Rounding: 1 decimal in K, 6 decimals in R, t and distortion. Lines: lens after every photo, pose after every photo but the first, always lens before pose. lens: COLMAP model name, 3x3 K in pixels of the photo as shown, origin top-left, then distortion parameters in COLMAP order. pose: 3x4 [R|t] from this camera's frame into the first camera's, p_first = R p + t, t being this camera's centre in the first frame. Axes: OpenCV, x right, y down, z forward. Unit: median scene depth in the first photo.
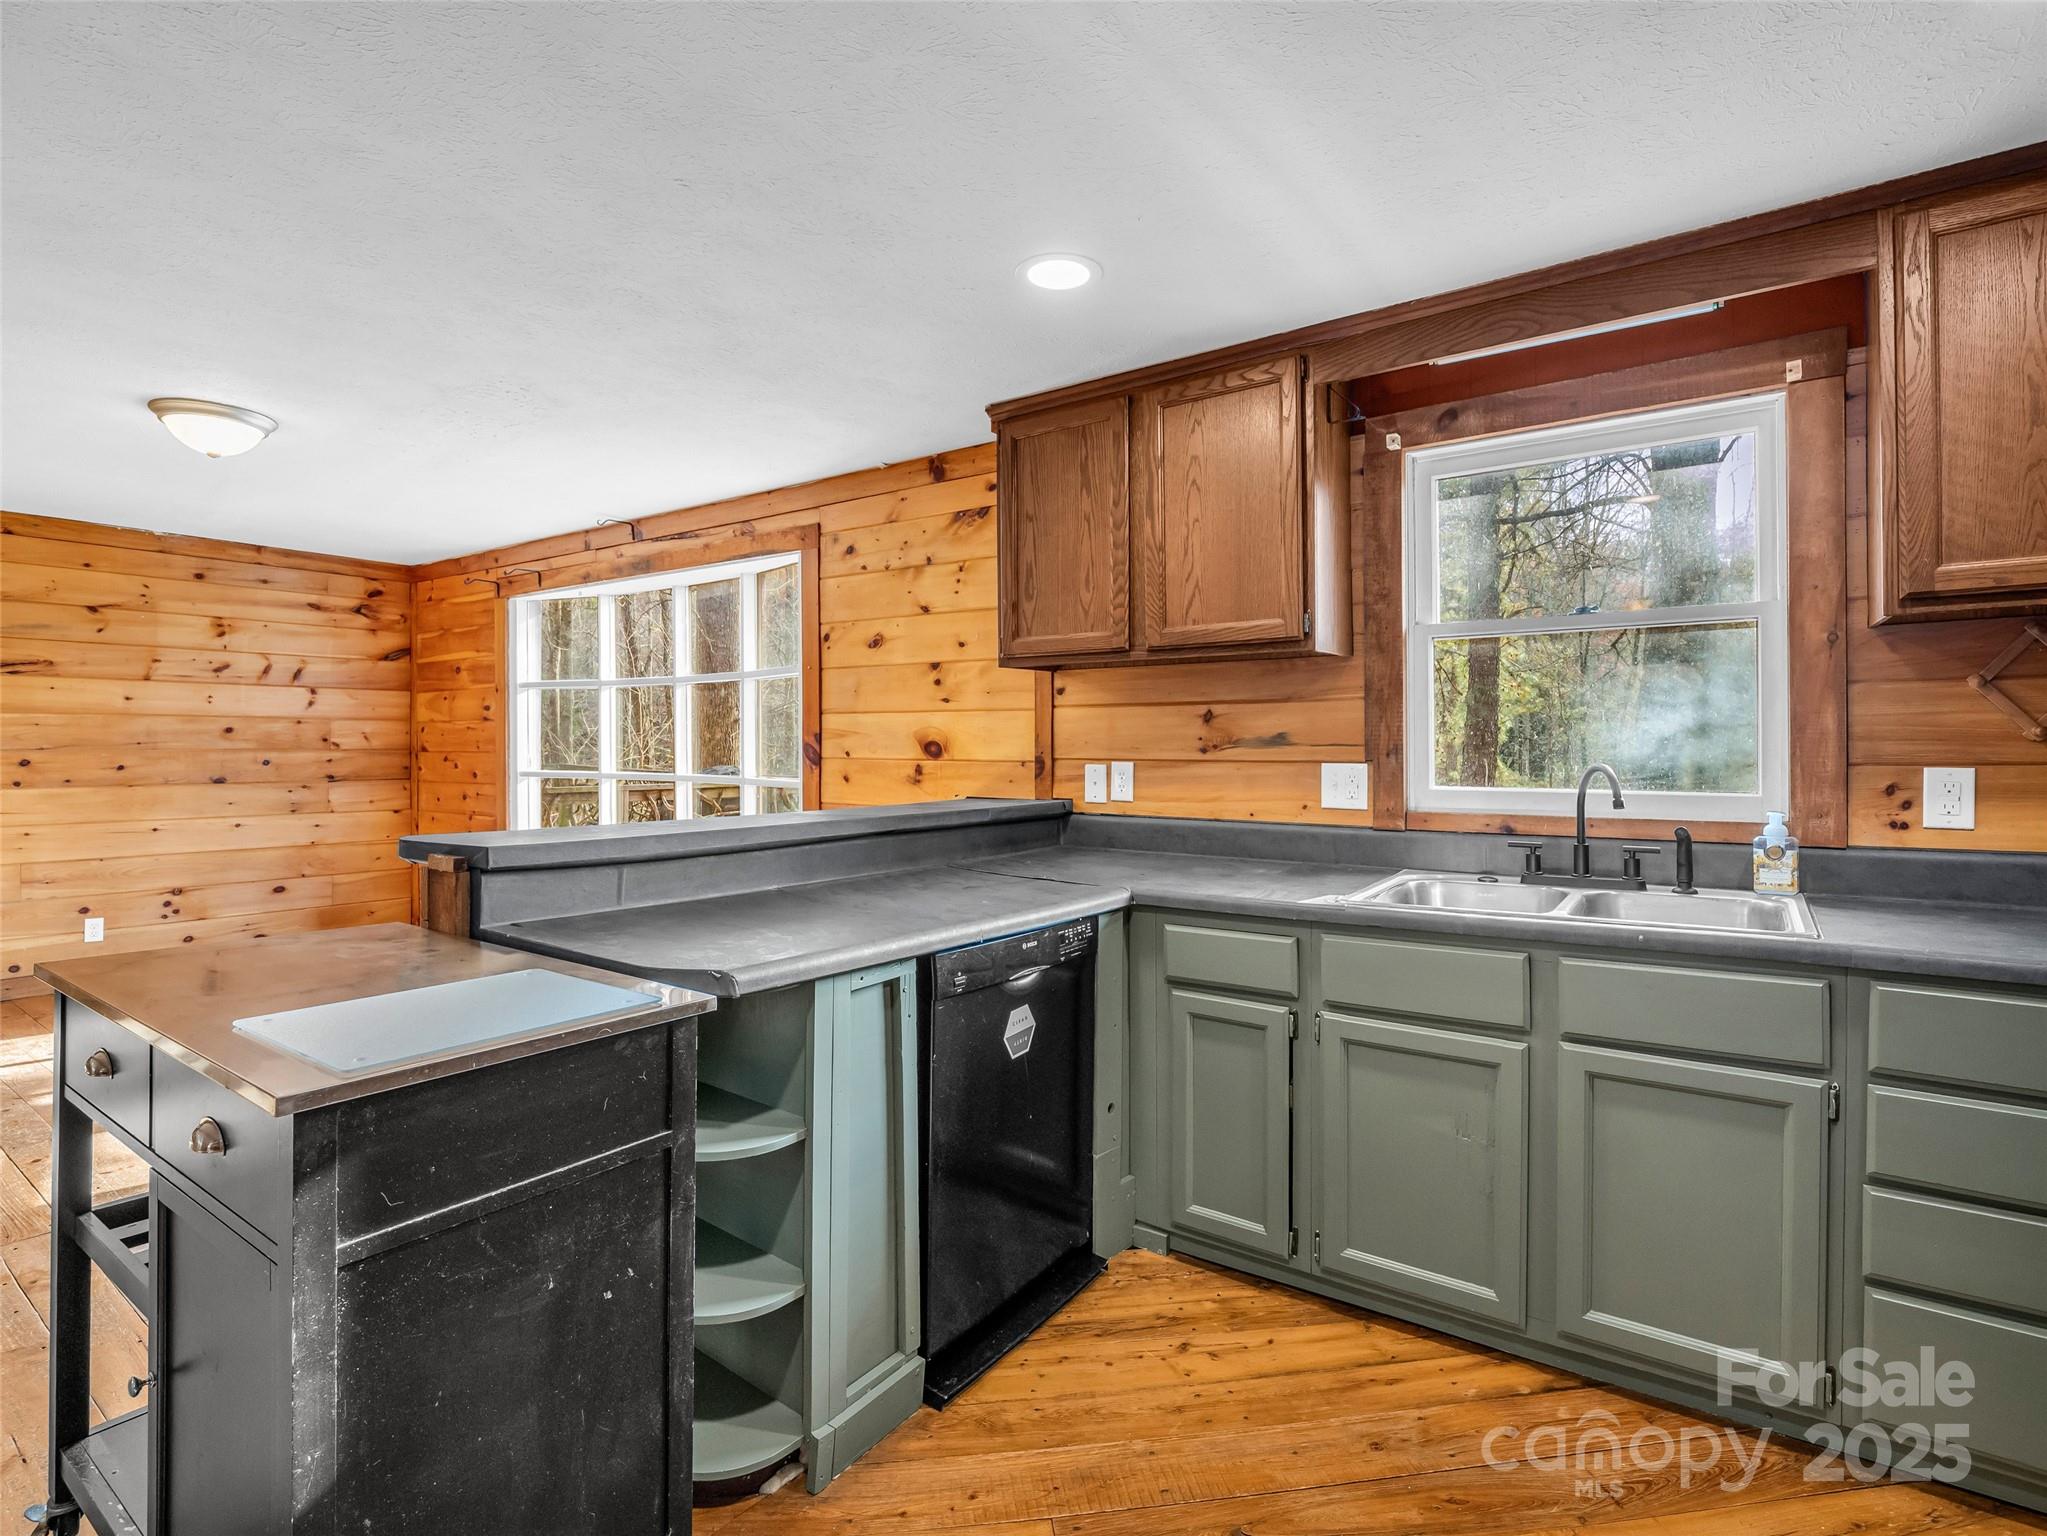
lens RADIAL K [[1008.2, 0, 1022.0], [0, 1008.2, 748.7], [0, 0, 1]] dist [-0.002148, -0.009796]
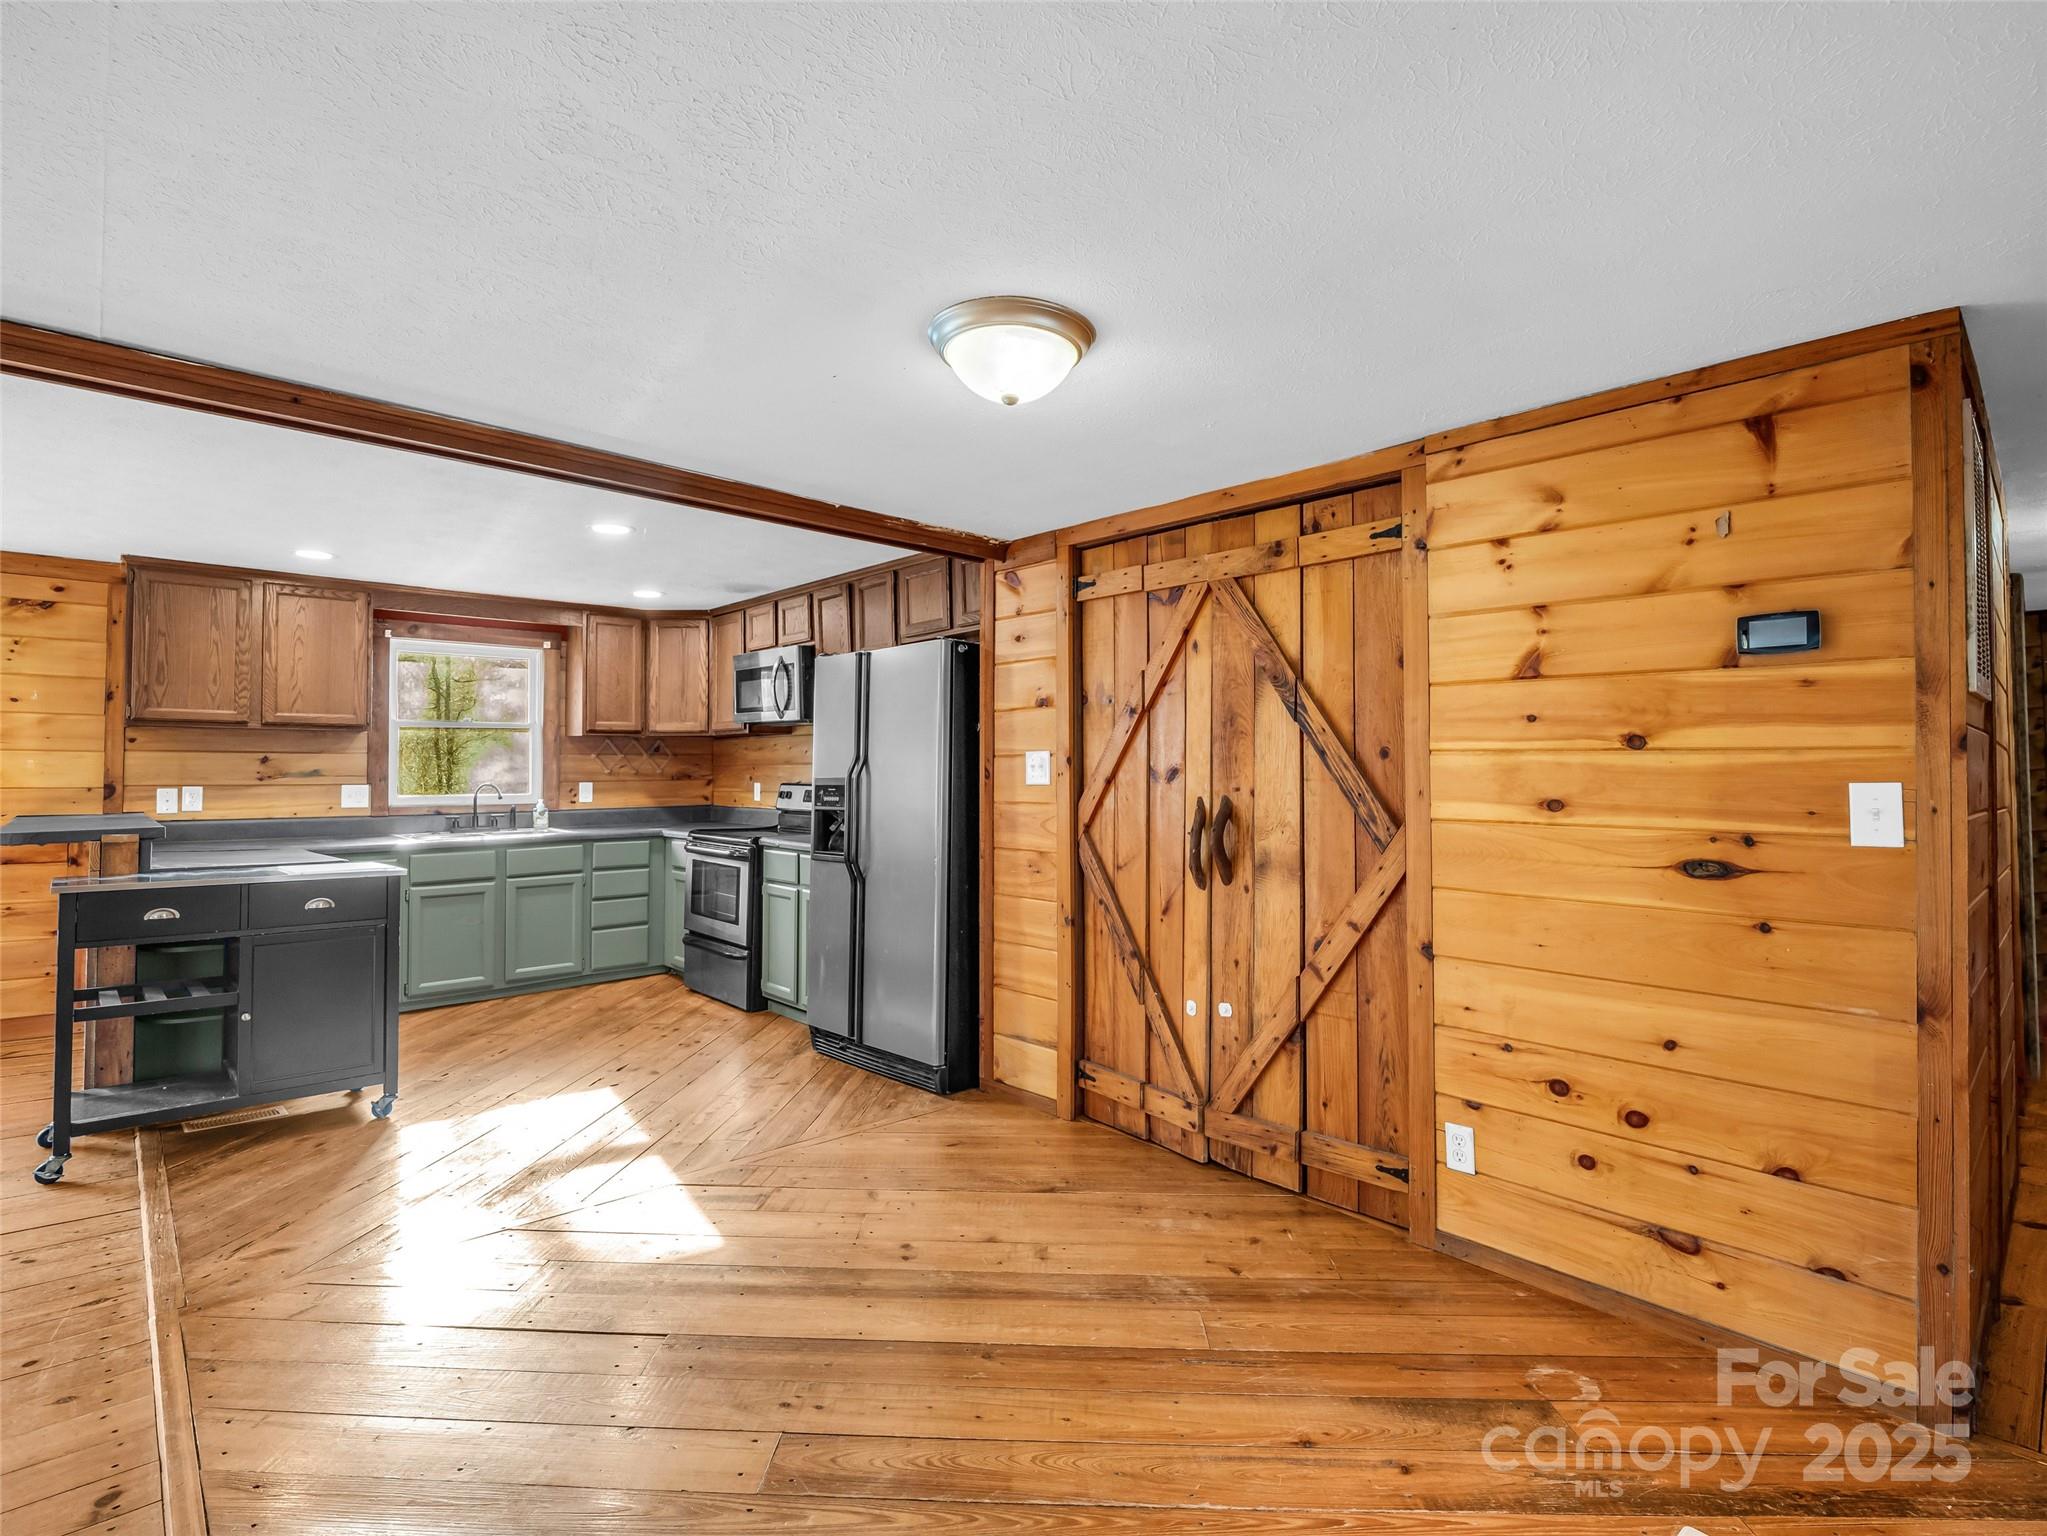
lens RADIAL K [[1008.2, 0, 1022.0], [0, 1008.2, 748.7], [0, 0, 1]] dist [-0.002148, -0.009796]
pose [[0.196539, 0.025833, 0.980156, -1.437274], [0.007118, 0.999589, -0.027772, 0.007486], [-0.980470, 0.012435, 0.196275, -0.723496]]
